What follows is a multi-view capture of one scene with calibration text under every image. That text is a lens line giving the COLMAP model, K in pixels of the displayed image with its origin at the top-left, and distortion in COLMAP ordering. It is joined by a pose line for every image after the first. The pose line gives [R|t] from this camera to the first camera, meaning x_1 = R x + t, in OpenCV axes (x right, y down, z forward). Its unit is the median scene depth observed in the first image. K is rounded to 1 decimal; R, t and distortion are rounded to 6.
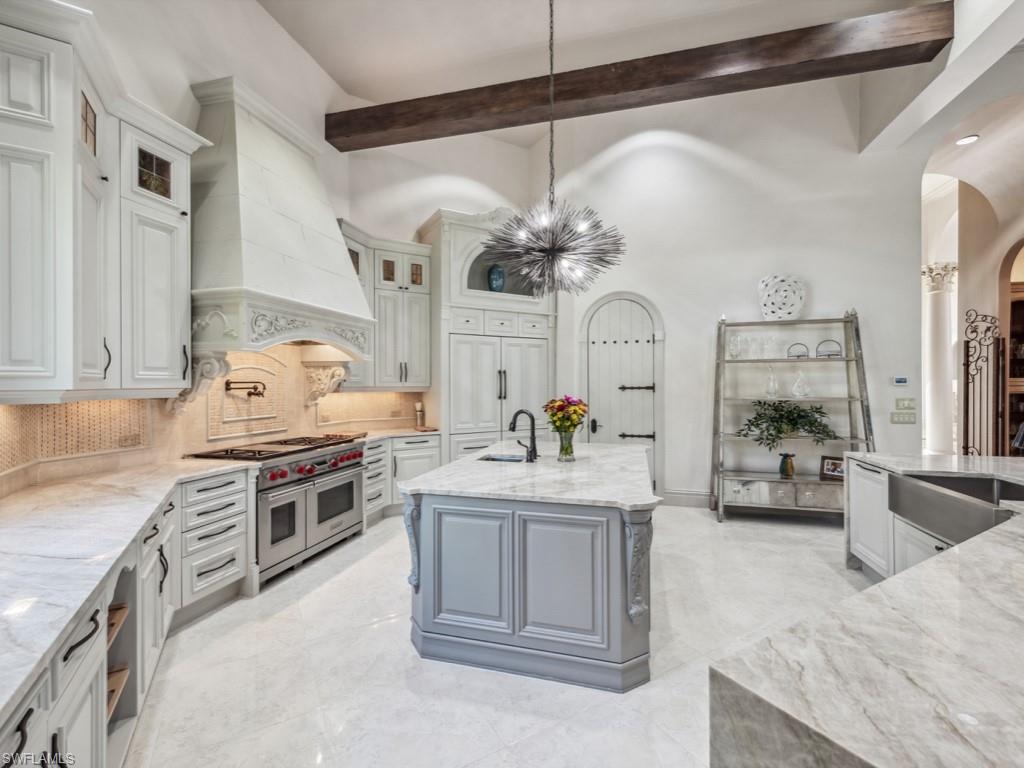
lens RADIAL K [[454.4, 0, 512.0], [0, 454.4, 384.0], [0, 0, 1]] dist [0.000541, 0.000020]
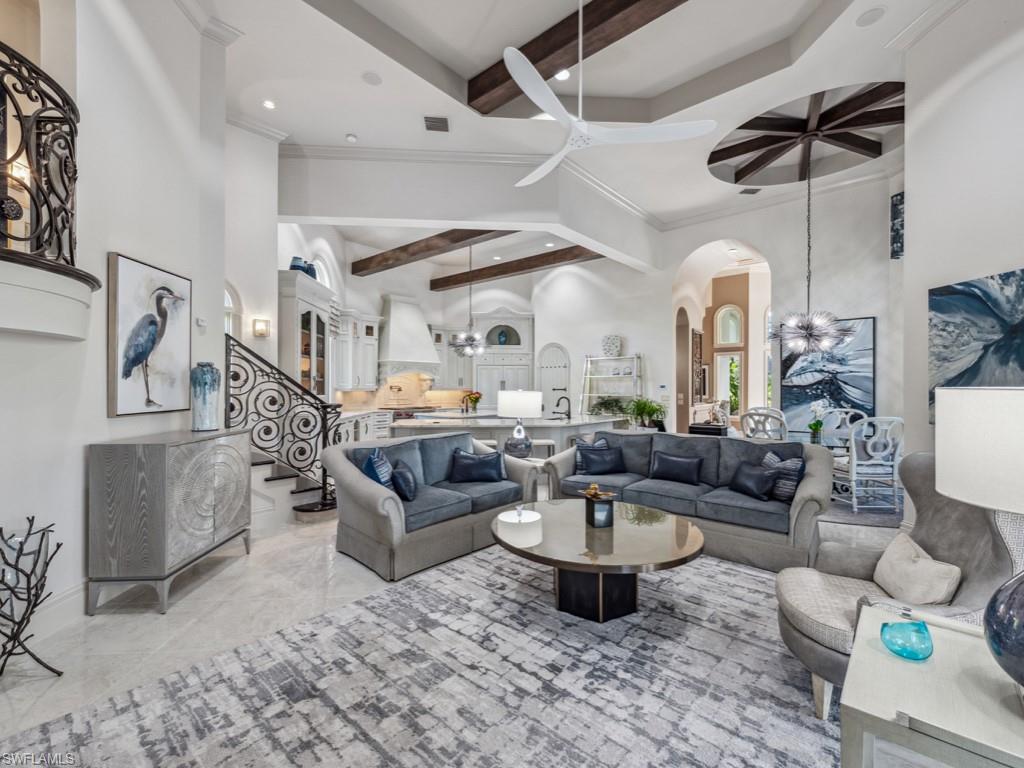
lens RADIAL K [[454.4, 0, 512.0], [0, 454.4, 384.0], [0, 0, 1]] dist [0.000541, 0.000020]
pose [[0.896832, 0.001383, -0.442369, 1.306763], [-0.002724, 0.999993, -0.002397, -0.013784], [0.442363, 0.003355, 0.896830, -1.247744]]
